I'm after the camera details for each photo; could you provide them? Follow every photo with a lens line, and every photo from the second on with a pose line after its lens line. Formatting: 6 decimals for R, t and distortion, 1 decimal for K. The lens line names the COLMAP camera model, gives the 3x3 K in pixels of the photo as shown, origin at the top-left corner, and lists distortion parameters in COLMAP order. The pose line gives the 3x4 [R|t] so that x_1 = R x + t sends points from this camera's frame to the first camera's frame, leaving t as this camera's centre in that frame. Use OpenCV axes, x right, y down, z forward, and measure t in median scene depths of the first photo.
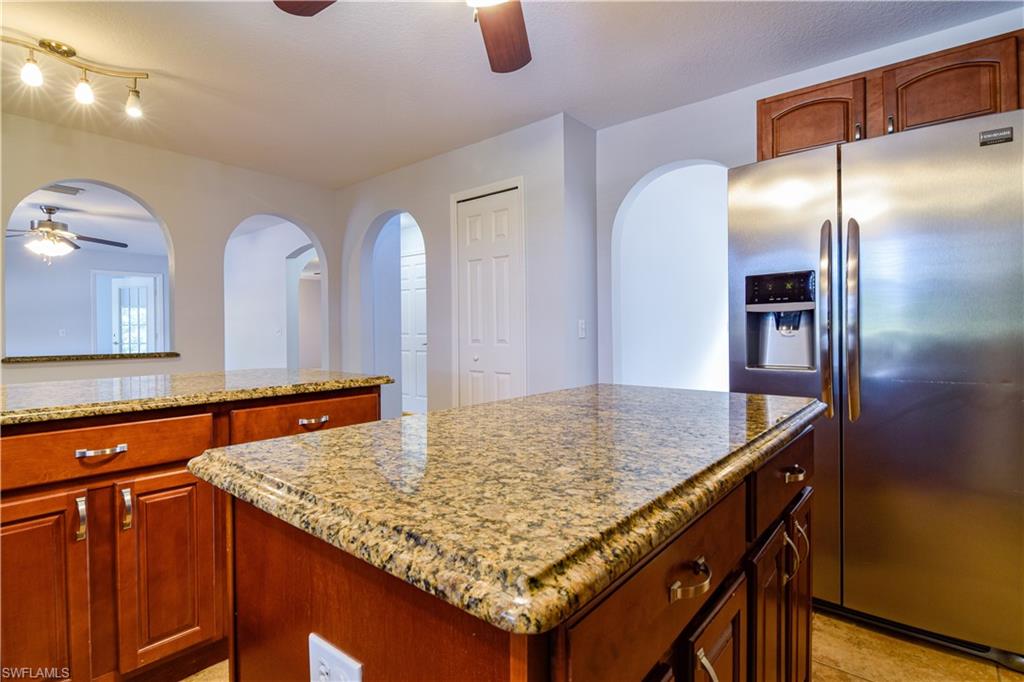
lens RADIAL K [[493.9, 0, 512.1], [0, 493.9, 337.9], [0, 0, 1]] dist [-0.021740, 0.000120]
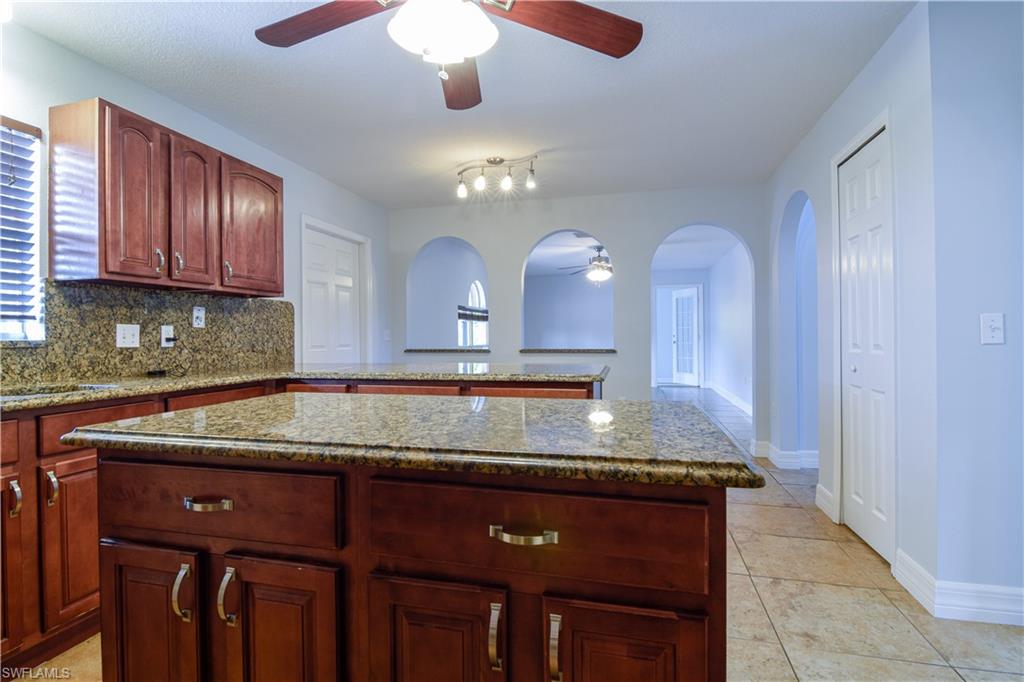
lens RADIAL K [[495.1, 0, 511.9], [0, 495.1, 338.8], [0, 0, 1]] dist [-0.001024, -0.000302]
pose [[0.433561, 0.007013, -0.901097, 0.415087], [-0.008183, 0.999959, 0.003845, -0.003472], [0.901087, 0.005706, 0.433600, 0.224042]]
